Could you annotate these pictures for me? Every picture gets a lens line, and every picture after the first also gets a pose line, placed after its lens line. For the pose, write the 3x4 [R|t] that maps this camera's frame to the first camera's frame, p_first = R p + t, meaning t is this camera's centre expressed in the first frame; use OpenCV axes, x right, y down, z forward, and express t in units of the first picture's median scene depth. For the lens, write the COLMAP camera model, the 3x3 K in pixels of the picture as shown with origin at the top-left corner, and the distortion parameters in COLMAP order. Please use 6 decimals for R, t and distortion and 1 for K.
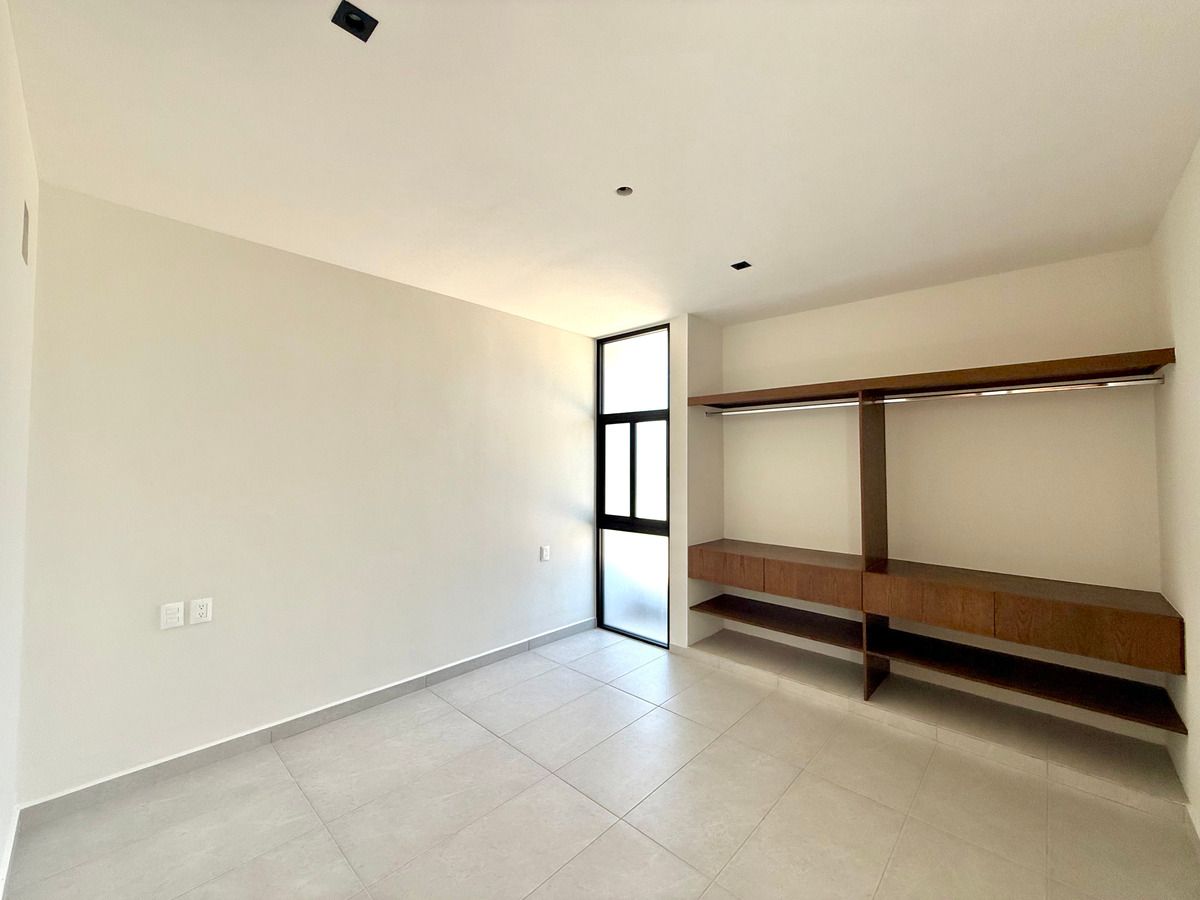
lens RADIAL K [[482.9, 0, 597.7], [0, 482.9, 448.0], [0, 0, 1]] dist [0.001320, 0.000620]
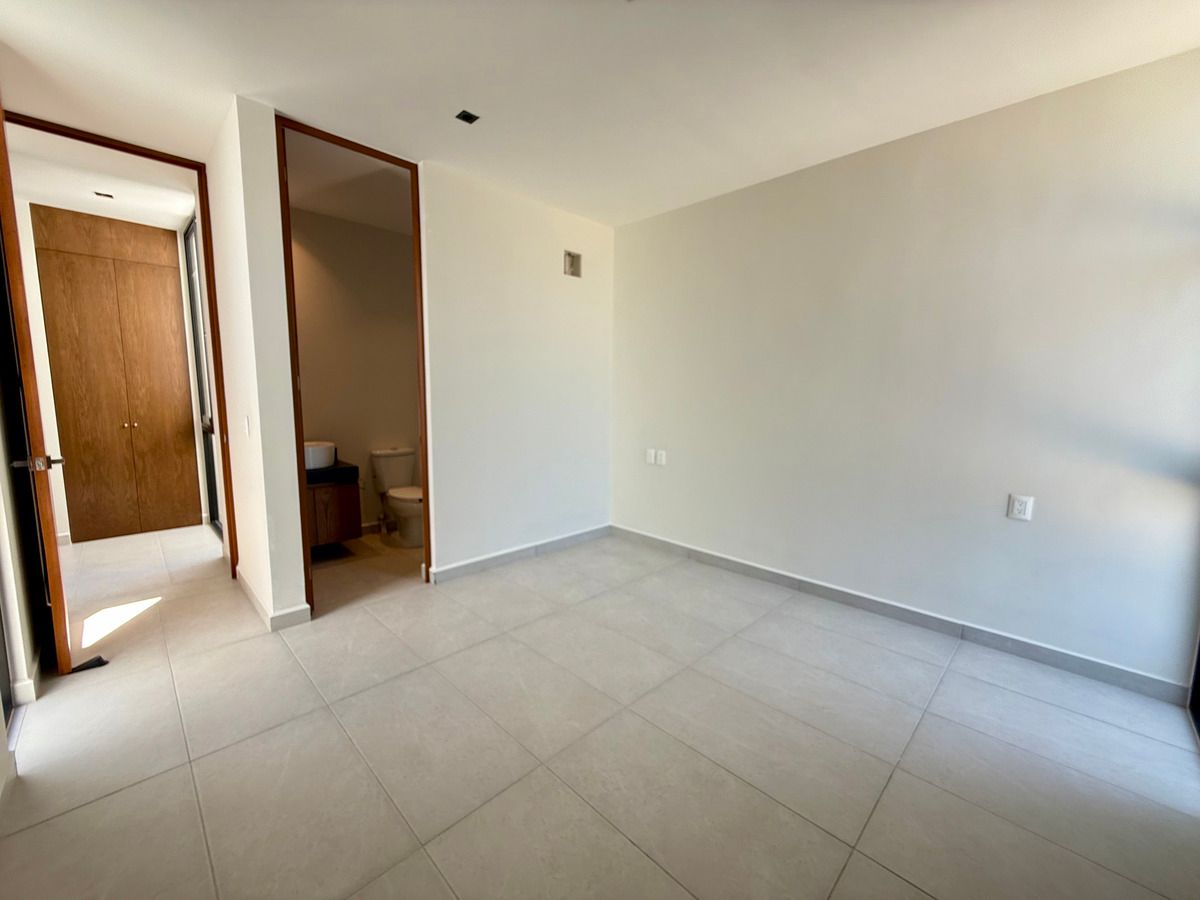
lens RADIAL K [[482.9, 0, 597.7], [0, 482.9, 448.0], [0, 0, 1]] dist [0.001320, 0.000620]
pose [[-0.036400, 0.110270, -0.993235, 0.523092], [0.019692, 0.993780, 0.109609, 0.074191], [0.999143, -0.015569, -0.038345, 0.536562]]
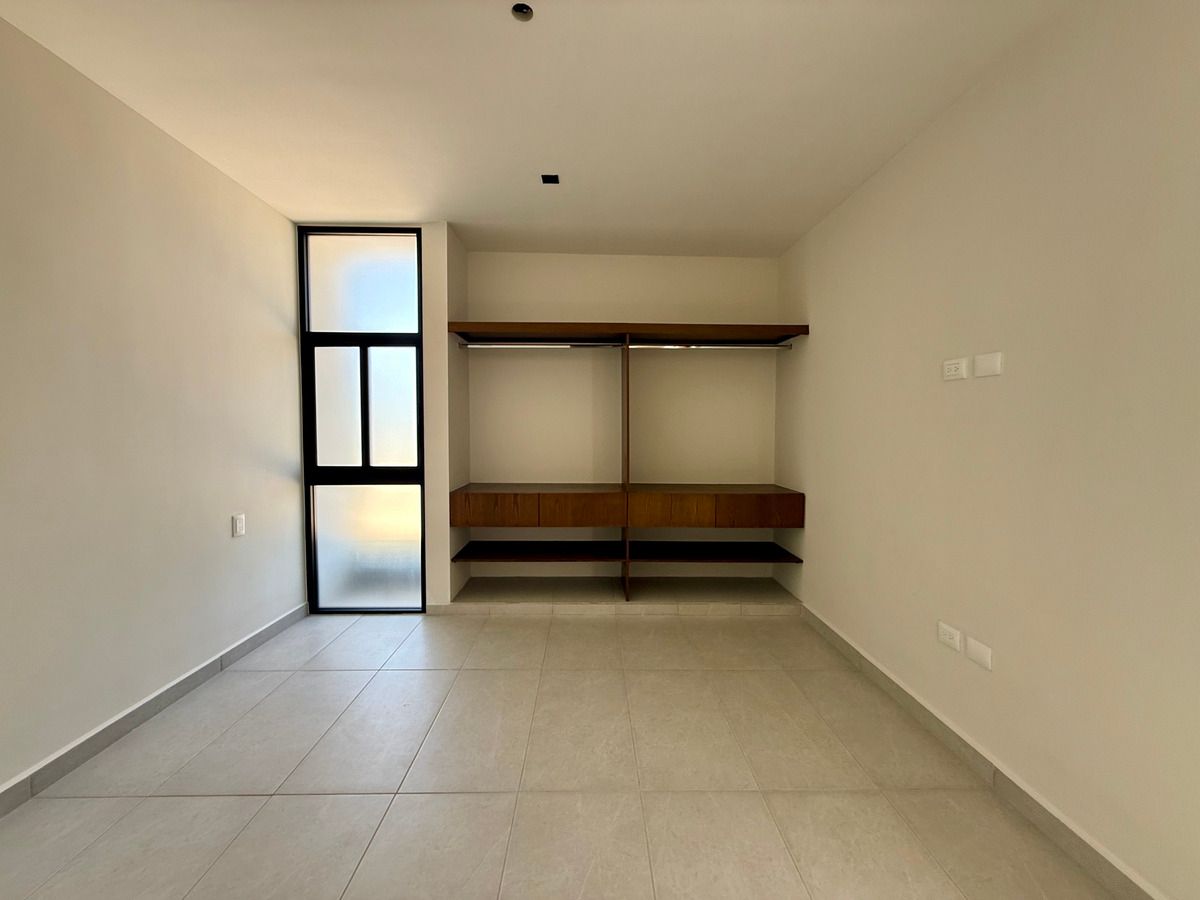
lens RADIAL K [[482.9, 0, 597.7], [0, 482.9, 448.0], [0, 0, 1]] dist [0.001320, 0.000620]
pose [[0.715723, -0.032659, 0.697620, -0.231808], [-0.020831, 0.997463, 0.068067, 0.056141], [-0.698074, -0.063249, 0.713227, 0.182374]]
